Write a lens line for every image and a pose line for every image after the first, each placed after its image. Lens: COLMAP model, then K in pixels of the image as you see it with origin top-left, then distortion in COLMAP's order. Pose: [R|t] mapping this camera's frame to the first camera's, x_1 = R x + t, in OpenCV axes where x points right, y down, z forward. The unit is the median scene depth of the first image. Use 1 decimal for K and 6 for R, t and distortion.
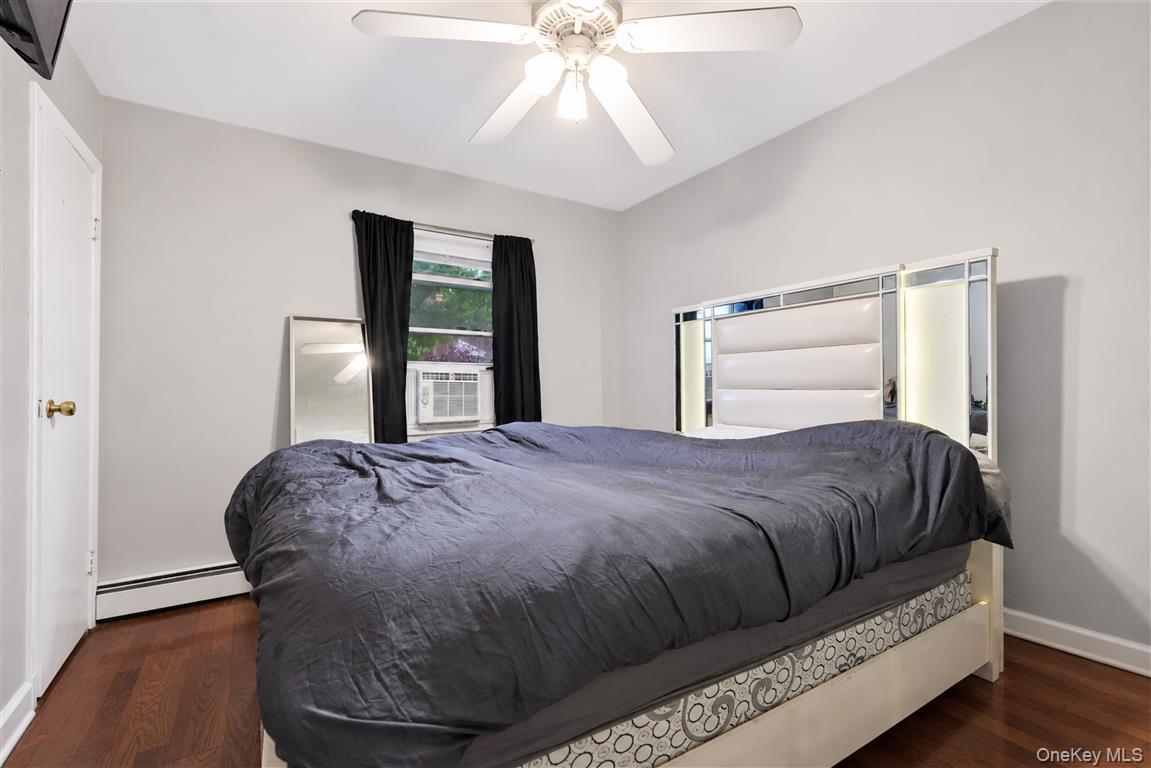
lens RADIAL K [[507.0, 0, 569.3], [0, 507.0, 368.9], [0, 0, 1]] dist [-0.014556, 0.000830]
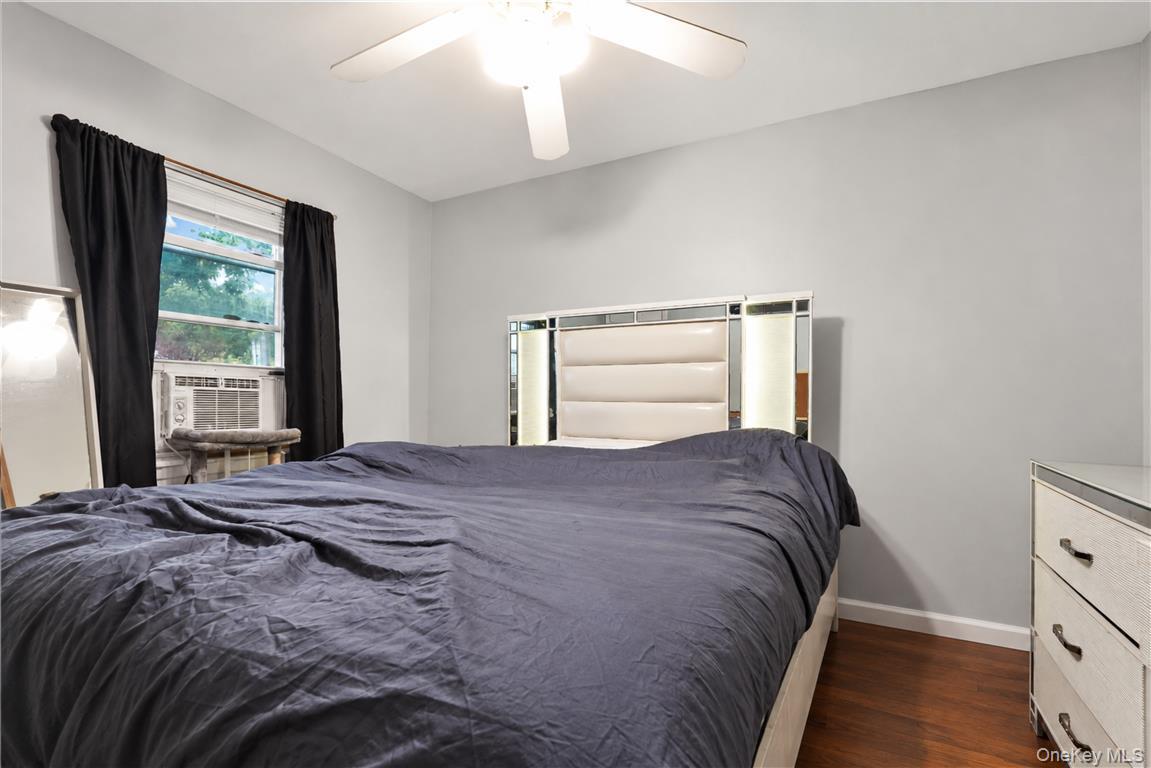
lens RADIAL K [[516.5, 0, 575.5], [0, 516.5, 384.0], [0, 0, 1]] dist [-0.052056, 0.025570]
pose [[0.851650, 0.020041, 0.523728, -0.196612], [-0.025423, 0.999672, 0.003087, 0.002293], [-0.523494, -0.015944, 0.851880, 0.124135]]
